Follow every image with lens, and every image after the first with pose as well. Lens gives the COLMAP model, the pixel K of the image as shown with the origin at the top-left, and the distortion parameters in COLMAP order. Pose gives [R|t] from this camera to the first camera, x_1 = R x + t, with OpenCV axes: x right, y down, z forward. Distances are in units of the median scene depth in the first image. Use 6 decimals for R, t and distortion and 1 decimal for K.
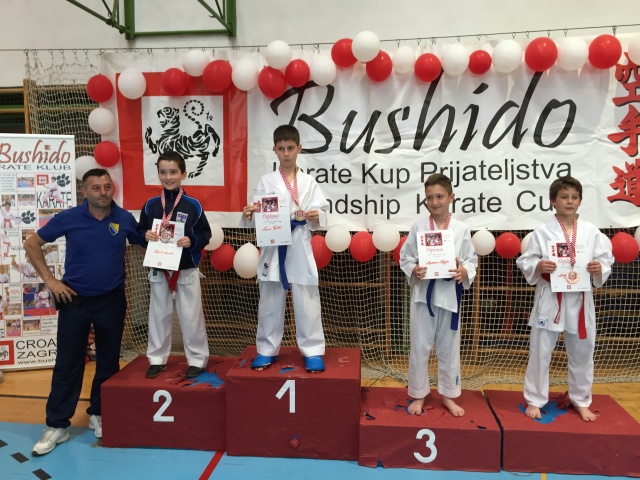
lens RADIAL K [[551.4, 0, 318.8], [0, 551.4, 242.9], [0, 0, 1]] dist [0.105018, -0.152139]
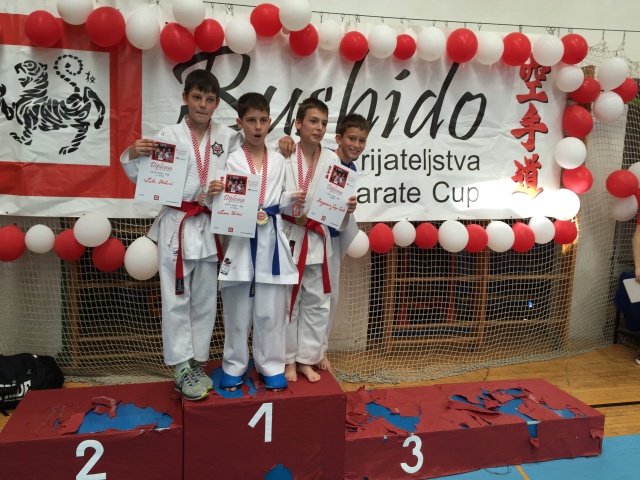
lens RADIAL K [[551.4, 0, 321.7], [0, 551.4, 242.9], [0, 0, 1]] dist [0.105018, -0.152139]
pose [[0.933185, -0.016699, 0.359009, -0.189538], [0.007073, 0.999580, 0.028107, -0.012200], [-0.359328, -0.023690, 0.932911, 0.136343]]
